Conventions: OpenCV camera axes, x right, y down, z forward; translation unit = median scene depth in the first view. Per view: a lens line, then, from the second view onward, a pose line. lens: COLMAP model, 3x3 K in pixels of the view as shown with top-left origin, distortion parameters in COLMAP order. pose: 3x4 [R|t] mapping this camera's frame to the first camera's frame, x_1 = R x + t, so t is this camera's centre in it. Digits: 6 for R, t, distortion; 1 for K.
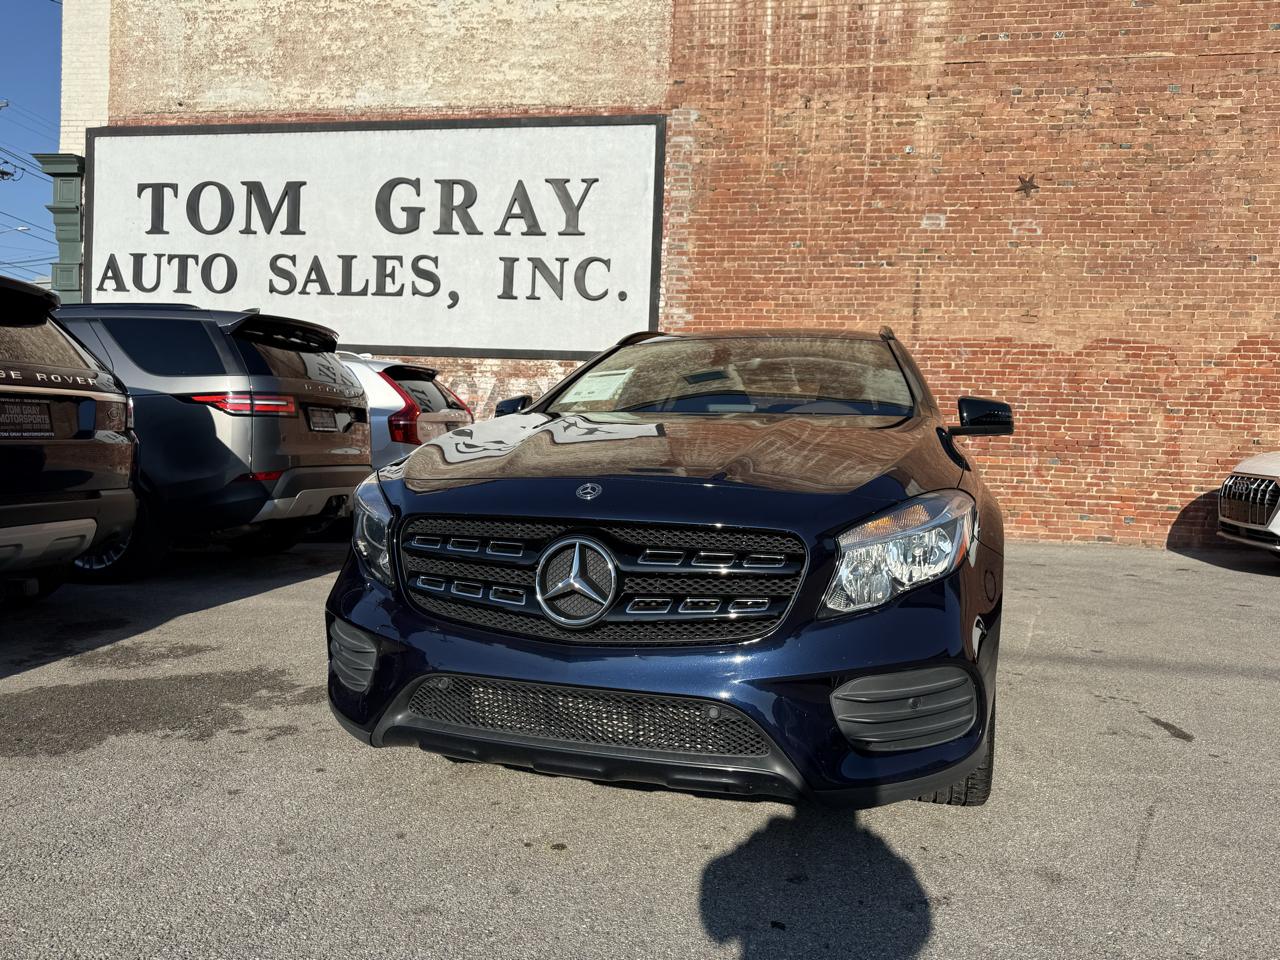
lens RADIAL K [[899.2, 0, 638.6], [0, 899.2, 484.5], [0, 0, 1]] dist [0.001510, -0.009474]
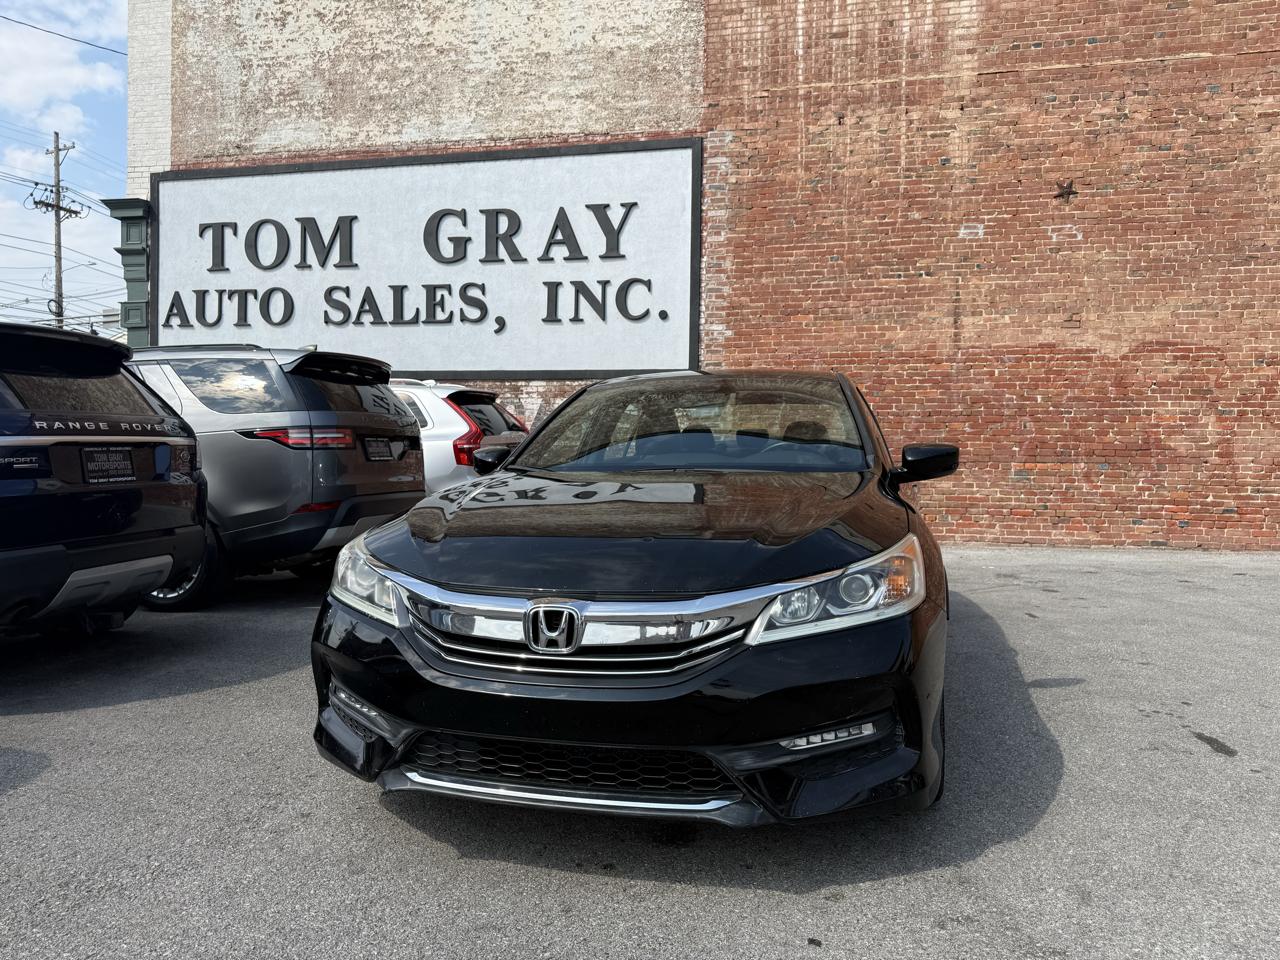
lens RADIAL K [[899.2, 0, 637.7], [0, 899.2, 472.5], [0, 0, 1]] dist [0.001510, -0.009474]
pose [[0.998161, -0.026482, -0.054530, 0.003740], [0.025239, 0.999408, -0.023370, -0.008502], [0.055116, 0.021951, 0.998239, -0.015889]]
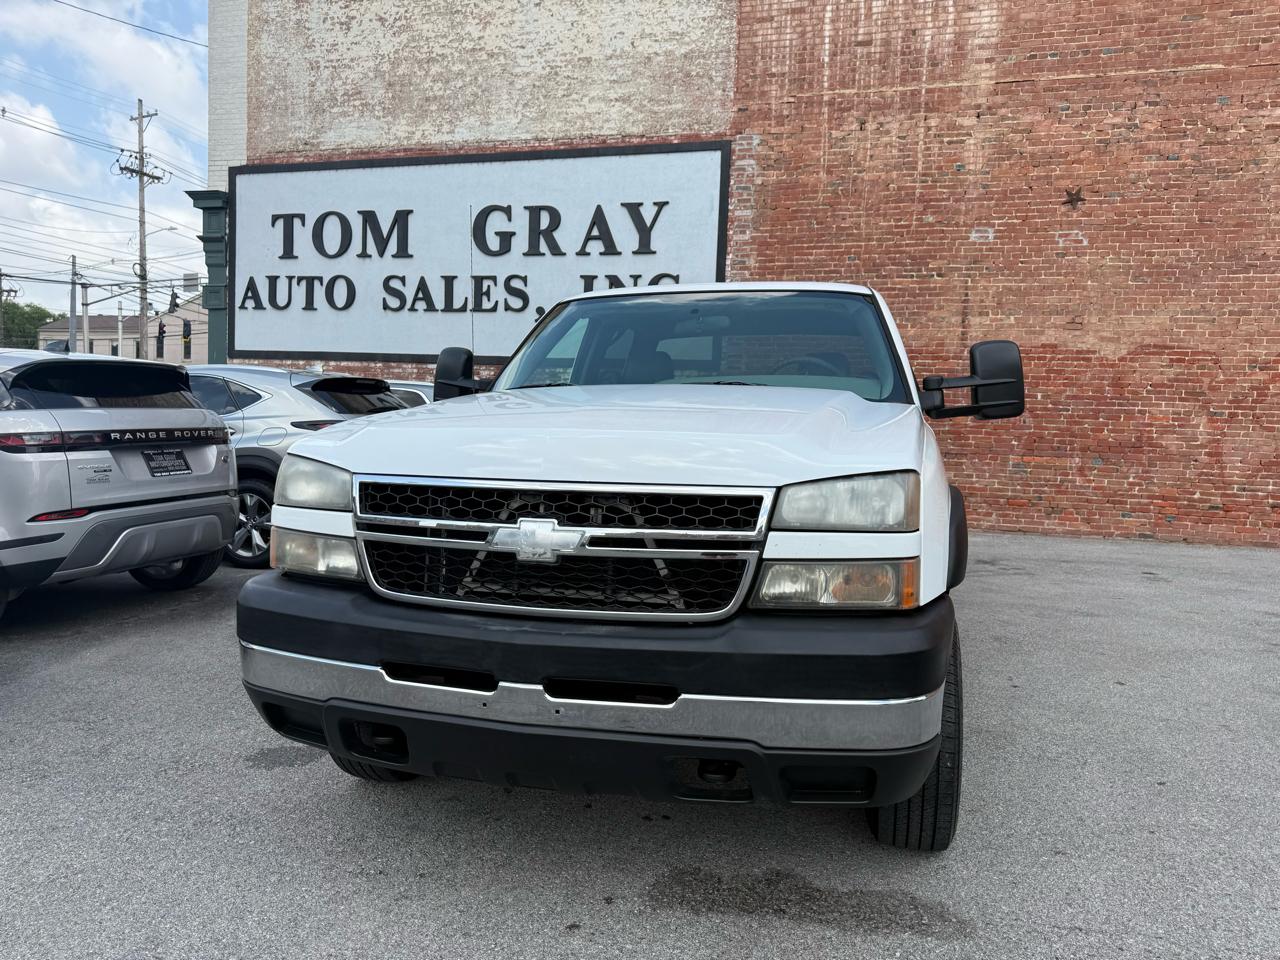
lens RADIAL K [[899.2, 0, 639.9], [0, 899.2, 487.4], [0, 0, 1]] dist [0.001510, -0.009474]
pose [[0.992575, 0.004965, -0.121534, 0.056906], [-0.001196, 0.999517, 0.031065, -0.026665], [0.121630, -0.030689, 0.992101, -0.104891]]
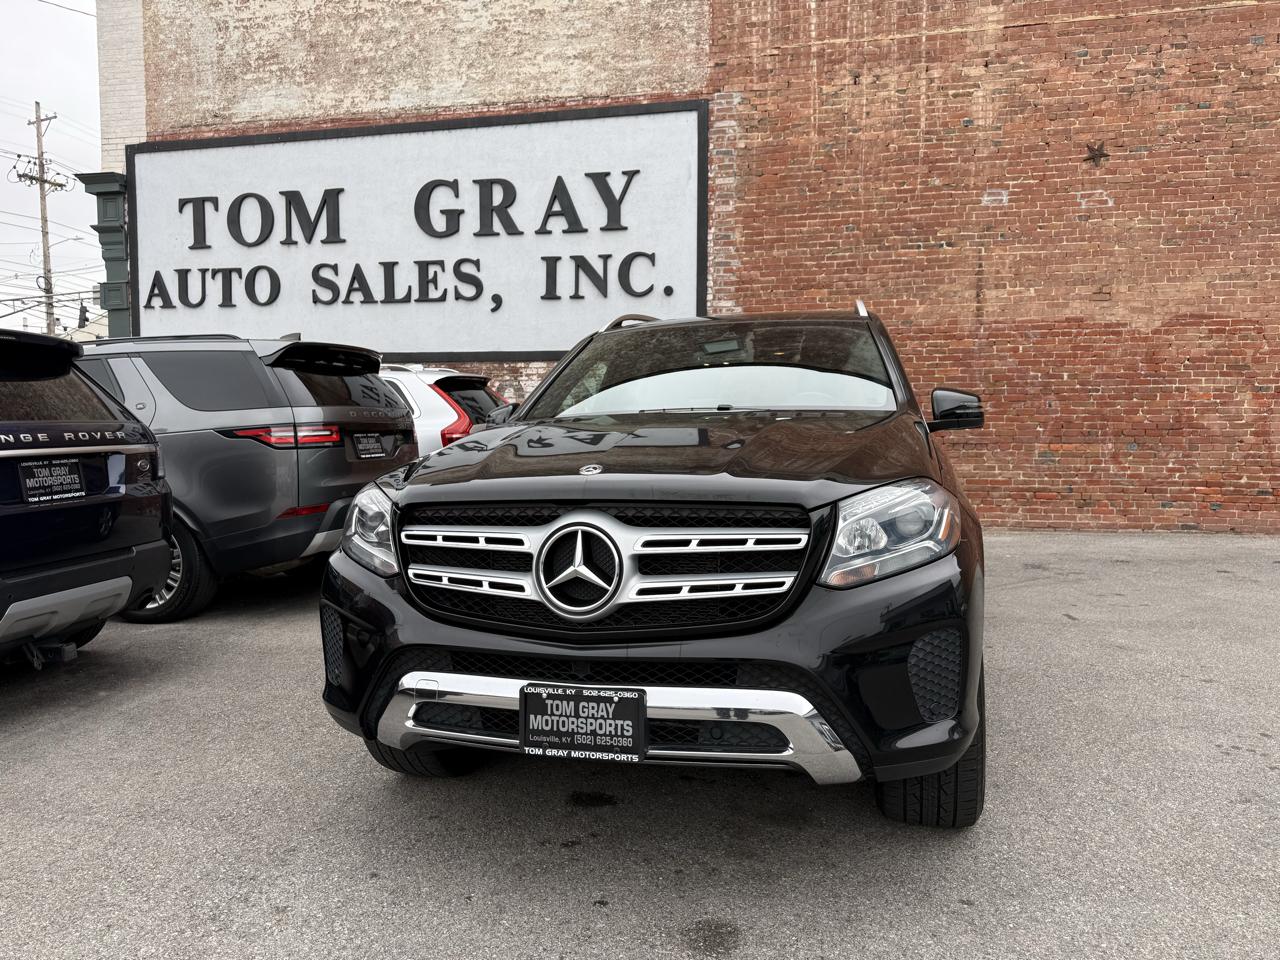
lens RADIAL K [[899.2, 0, 638.8], [0, 899.2, 487.4], [0, 0, 1]] dist [0.001510, -0.009474]
pose [[0.997799, -0.035299, -0.056141, -0.003665], [0.036871, 0.998950, 0.027206, -0.026785], [0.055122, -0.029216, 0.998052, 0.026354]]
